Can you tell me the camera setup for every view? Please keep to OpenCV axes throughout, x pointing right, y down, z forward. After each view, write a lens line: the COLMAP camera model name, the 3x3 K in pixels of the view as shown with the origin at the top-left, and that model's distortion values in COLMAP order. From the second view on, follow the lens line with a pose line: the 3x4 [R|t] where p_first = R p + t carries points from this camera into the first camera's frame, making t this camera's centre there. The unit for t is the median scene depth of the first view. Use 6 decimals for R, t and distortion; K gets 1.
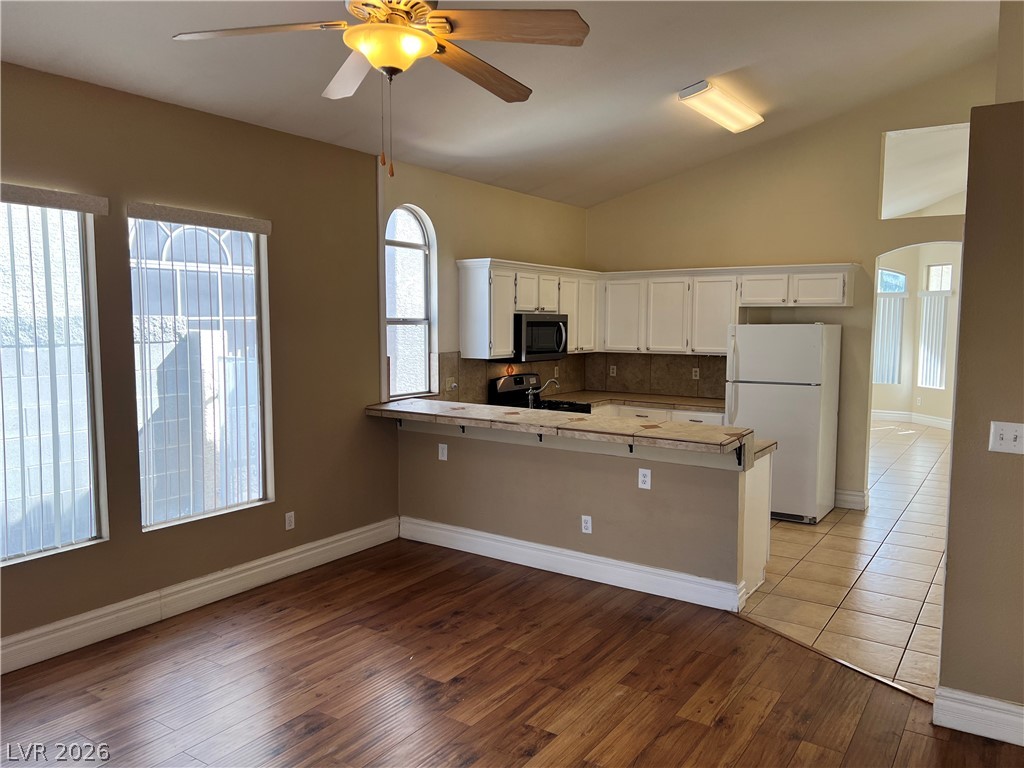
lens RADIAL K [[767.6, 0, 494.6], [0, 767.6, 394.8], [0, 0, 1]] dist [0.069951, -0.084742]
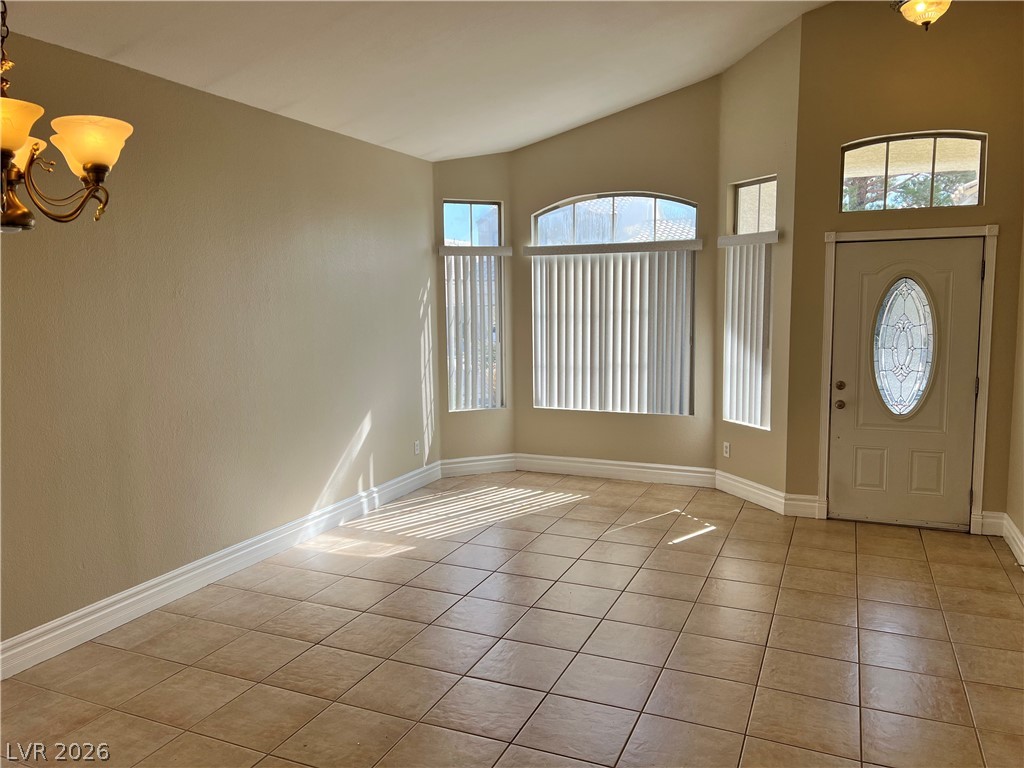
lens RADIAL K [[767.6, 0, 504.8], [0, 767.6, 394.7], [0, 0, 1]] dist [0.069951, -0.084742]
pose [[0.981810, -0.041781, 0.185213, 0.536418], [0.036535, 0.998831, 0.031646, -0.088065], [-0.186319, -0.024304, 0.982189, 0.913443]]
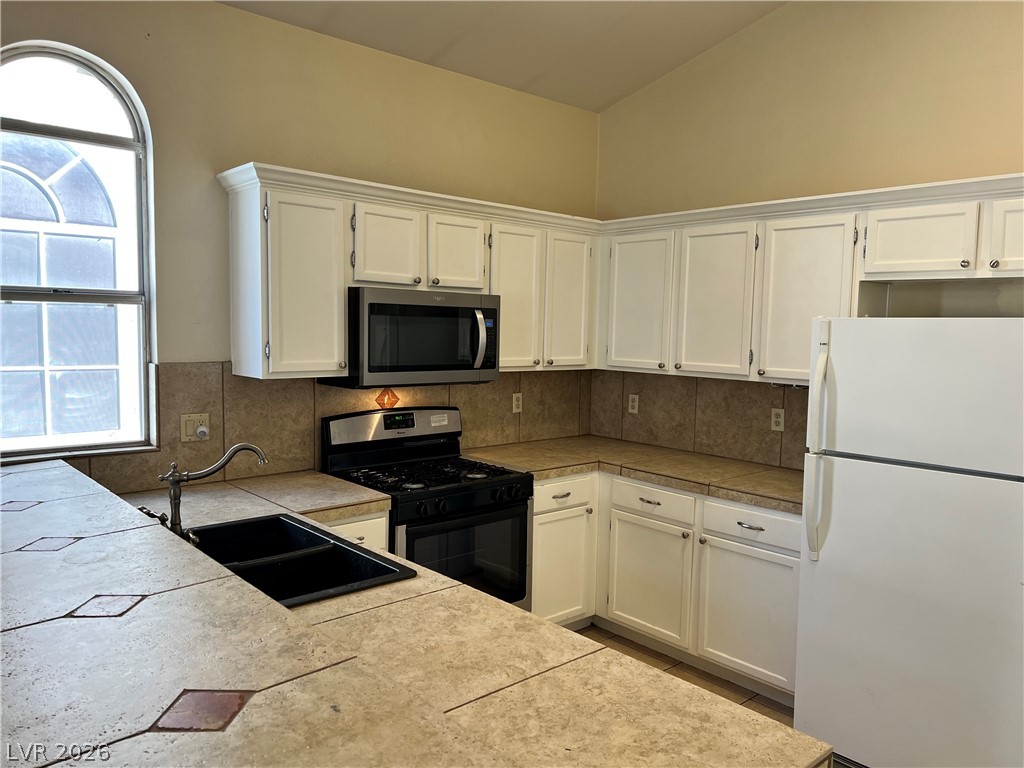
lens RADIAL K [[767.6, 0, 504.7], [0, 767.6, 387.1], [0, 0, 1]] dist [0.069951, -0.084742]
pose [[0.970260, 0.037364, -0.239163, 0.226305], [-0.041343, 0.999077, -0.011641, -0.038055], [0.238507, 0.021182, 0.970910, 0.513436]]
